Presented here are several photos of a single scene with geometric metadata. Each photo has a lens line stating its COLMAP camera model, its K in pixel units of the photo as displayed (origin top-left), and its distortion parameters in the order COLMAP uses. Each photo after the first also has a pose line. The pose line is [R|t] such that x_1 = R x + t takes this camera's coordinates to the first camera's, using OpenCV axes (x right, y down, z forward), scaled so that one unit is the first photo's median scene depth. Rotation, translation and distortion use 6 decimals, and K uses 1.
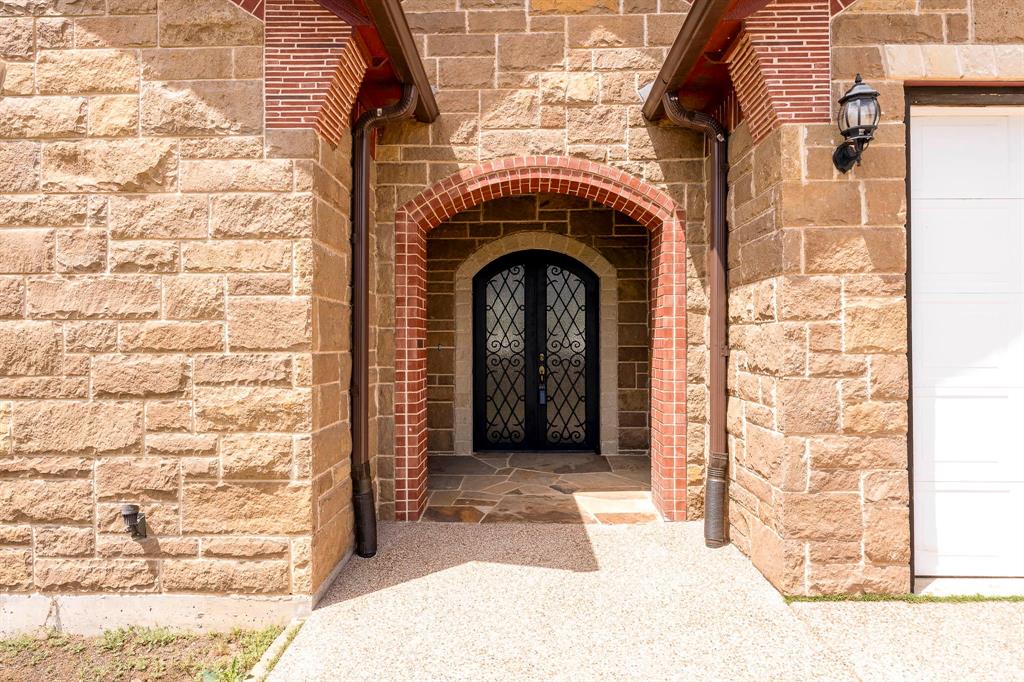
lens RADIAL K [[590.1, 0, 512.4], [0, 590.1, 342.0], [0, 0, 1]] dist [-0.000092, -0.000053]
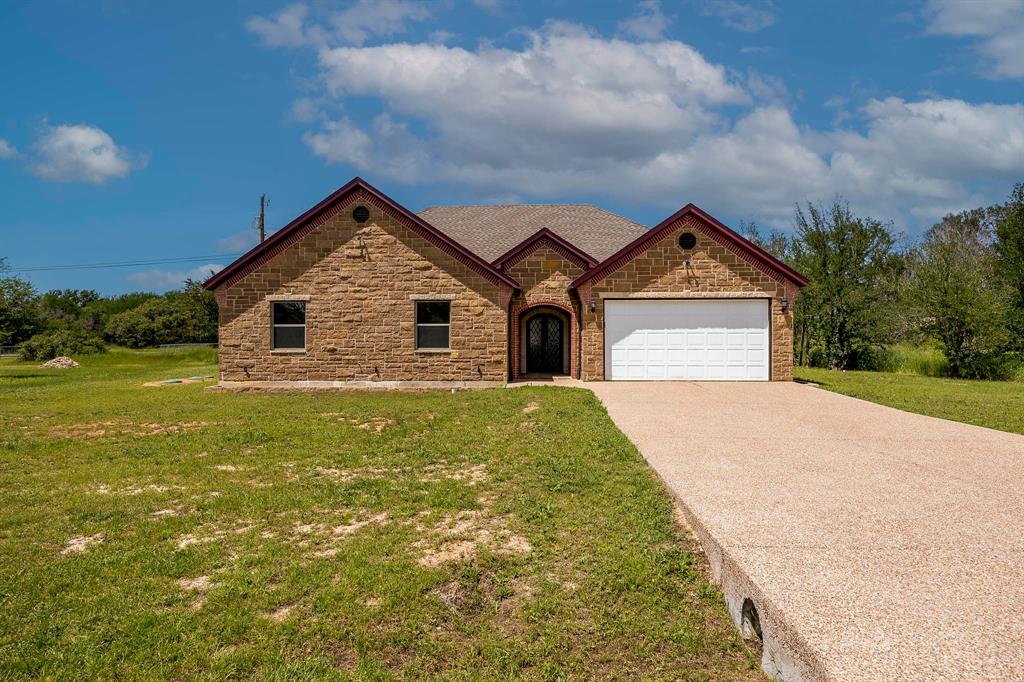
lens RADIAL K [[619.4, 0, 512.3], [0, 619.4, 340.8], [0, 0, 1]] dist [-0.000087, 0.000001]
pose [[0.999753, -0.001881, -0.022133, -0.141237], [0.001916, 0.999997, 0.001529, -0.001771], [0.022130, -0.001571, 0.999754, -5.428391]]
